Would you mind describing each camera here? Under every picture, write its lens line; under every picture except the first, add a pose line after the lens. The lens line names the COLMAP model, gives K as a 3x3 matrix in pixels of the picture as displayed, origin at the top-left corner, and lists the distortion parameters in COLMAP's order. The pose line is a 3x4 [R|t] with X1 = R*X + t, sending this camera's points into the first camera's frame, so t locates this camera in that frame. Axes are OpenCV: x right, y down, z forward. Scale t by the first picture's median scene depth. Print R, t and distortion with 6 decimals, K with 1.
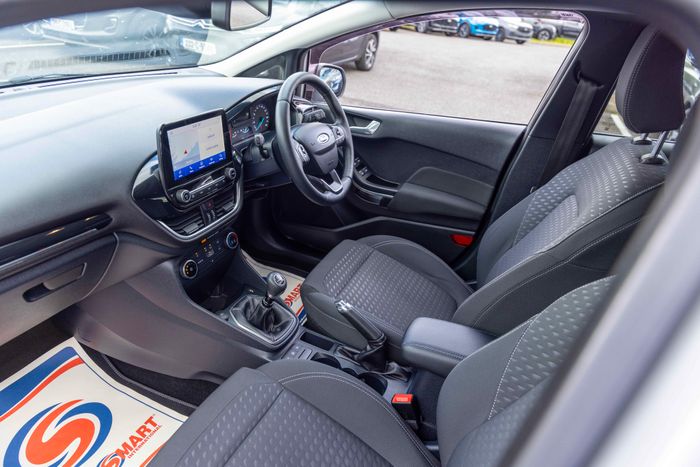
lens RADIAL K [[446.7, 0, 351.0], [0, 446.7, 229.2], [0, 0, 1]] dist [0.001381, -0.005488]
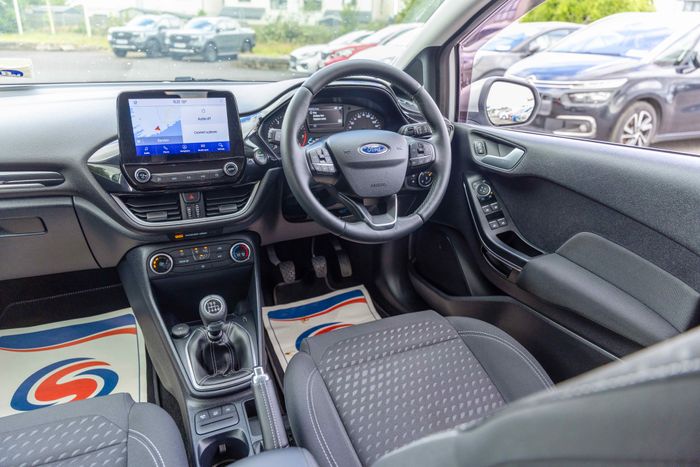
lens RADIAL K [[446.7, 0, 350.6], [0, 446.7, 230.3], [0, 0, 1]] dist [0.001381, -0.005488]
pose [[0.717561, 0.193773, -0.668998, 0.423275], [-0.287439, 0.957296, -0.031027, -0.047522], [0.634418, 0.214560, 0.742616, 0.488439]]
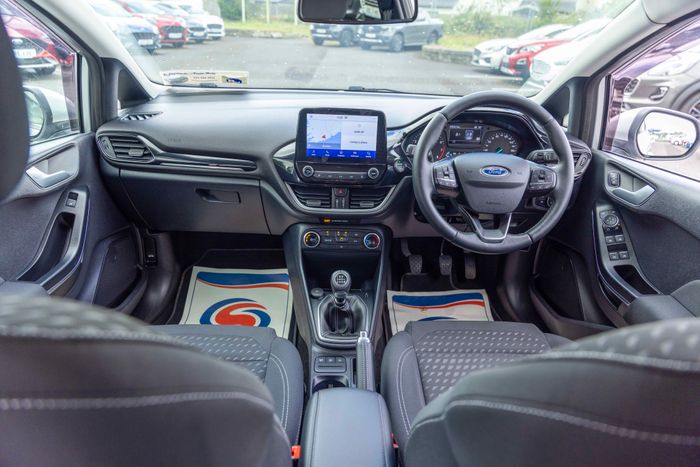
lens RADIAL K [[446.7, 0, 351.6], [0, 446.7, 230.7], [0, 0, 1]] dist [0.001381, -0.005488]
pose [[0.411384, 0.301481, -0.860158, 0.572212], [-0.426025, 0.897882, 0.110950, -0.087996], [0.805771, 0.320806, 0.497813, 0.435582]]
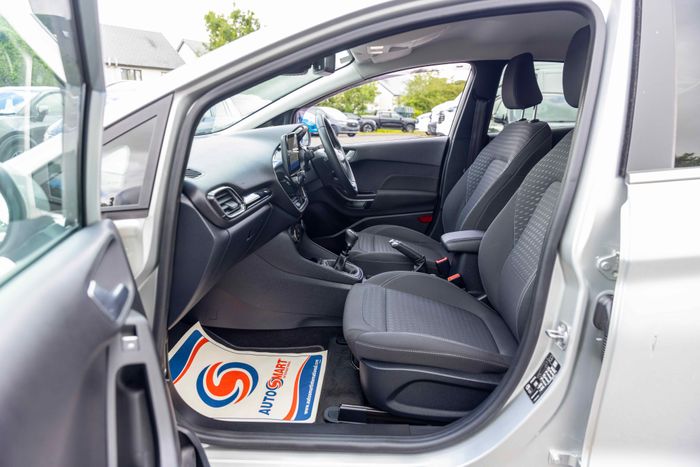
lens RADIAL K [[446.7, 0, 351.3], [0, 446.7, 234.7], [0, 0, 1]] dist [0.001381, -0.005488]
pose [[0.931686, -0.189513, 0.309915, -0.559748], [0.248948, 0.954394, -0.164793, 0.321796], [-0.264550, 0.230688, 0.936374, -0.368263]]
